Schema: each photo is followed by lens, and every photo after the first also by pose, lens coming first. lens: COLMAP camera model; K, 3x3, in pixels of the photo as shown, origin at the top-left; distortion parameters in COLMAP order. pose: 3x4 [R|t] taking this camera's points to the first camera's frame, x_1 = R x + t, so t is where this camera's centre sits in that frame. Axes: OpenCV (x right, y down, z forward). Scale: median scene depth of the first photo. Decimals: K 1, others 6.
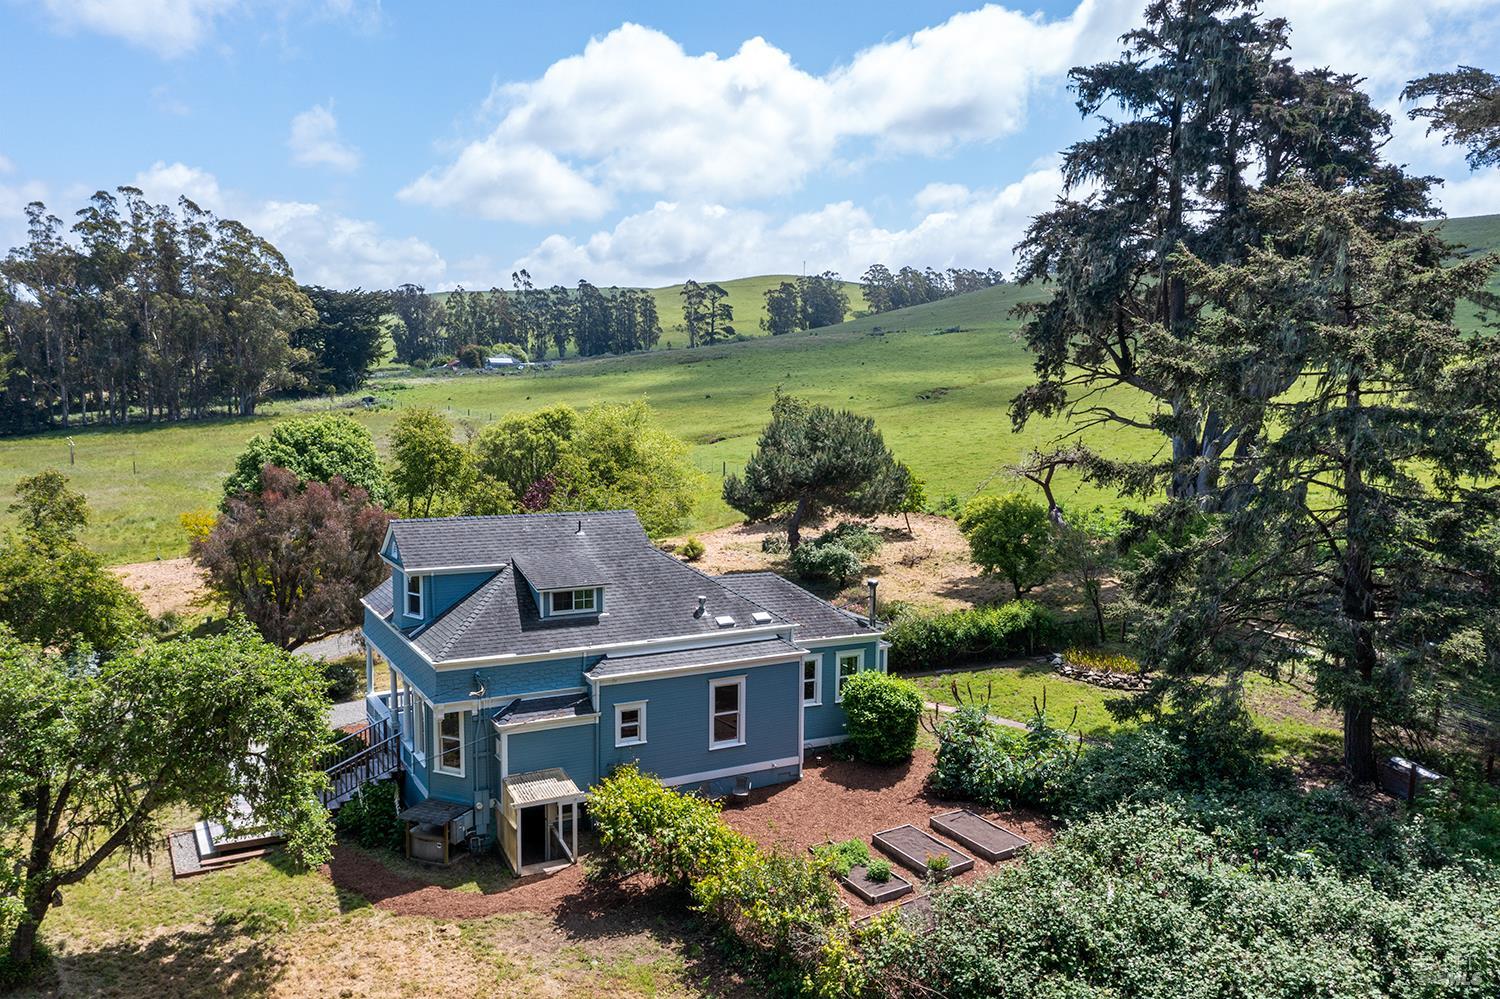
lens RADIAL K [[1170.4, 0, 750.0], [0, 1170.4, 499.5], [0, 0, 1]] dist [-0.008747, 0.000953]
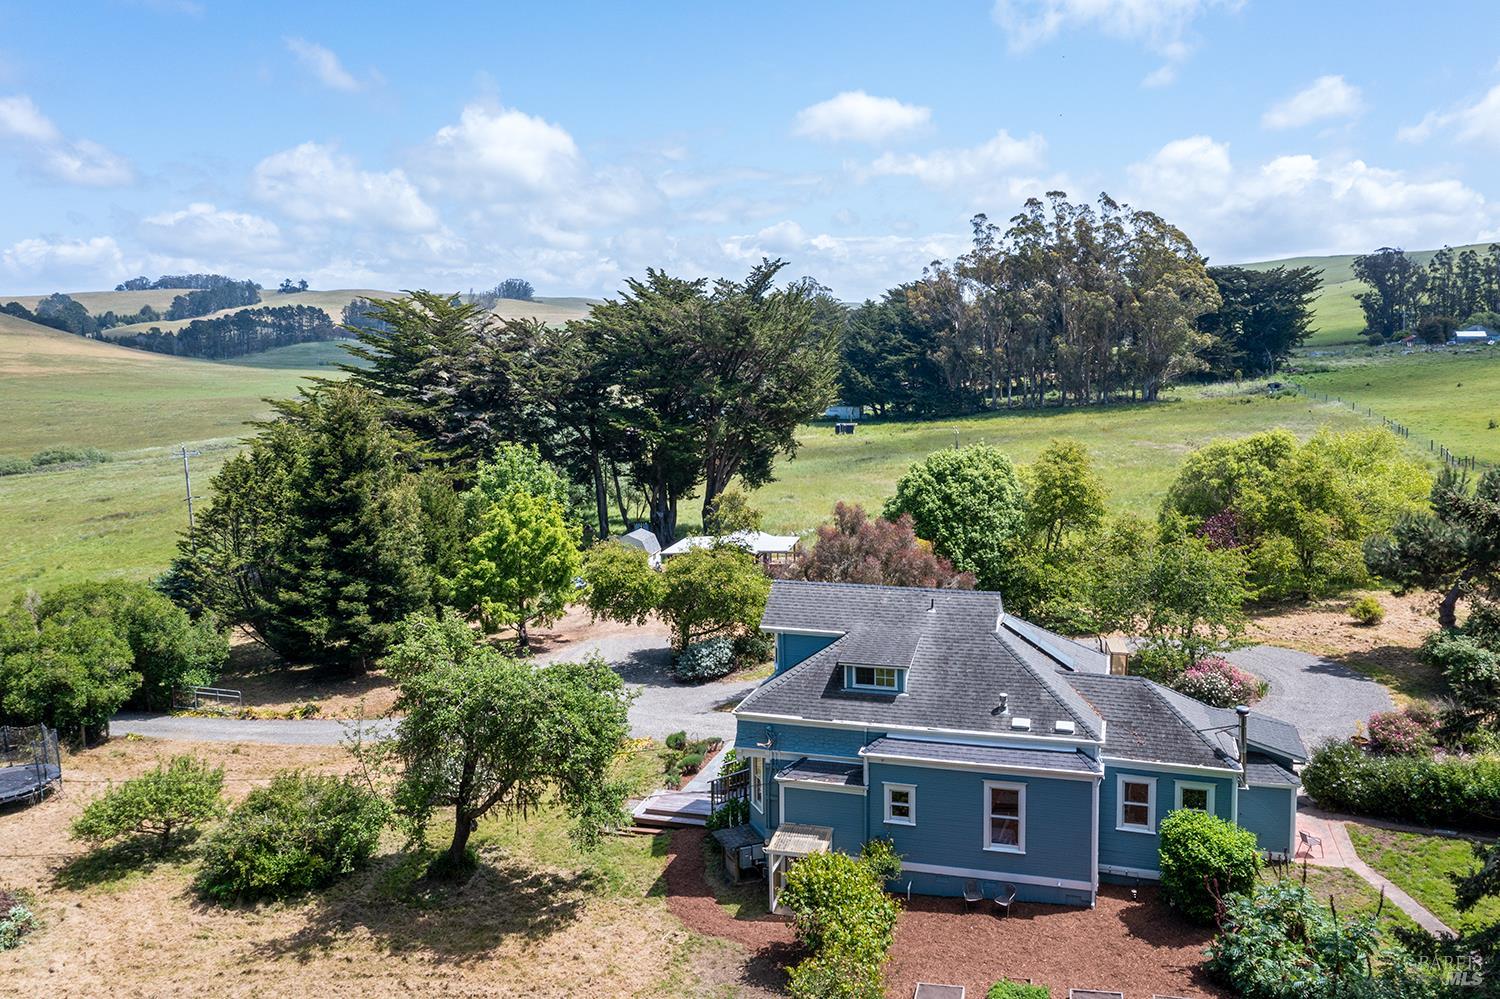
lens RADIAL K [[1197.2, 0, 749.9], [0, 1197.2, 432.2], [0, 0, 1]] dist [-0.006273, -0.013205]
pose [[0.705050, 0.033370, -0.708372, 0.214134], [-0.056456, 0.998363, -0.009160, -0.048641], [0.706906, 0.046450, 0.705780, 0.047446]]
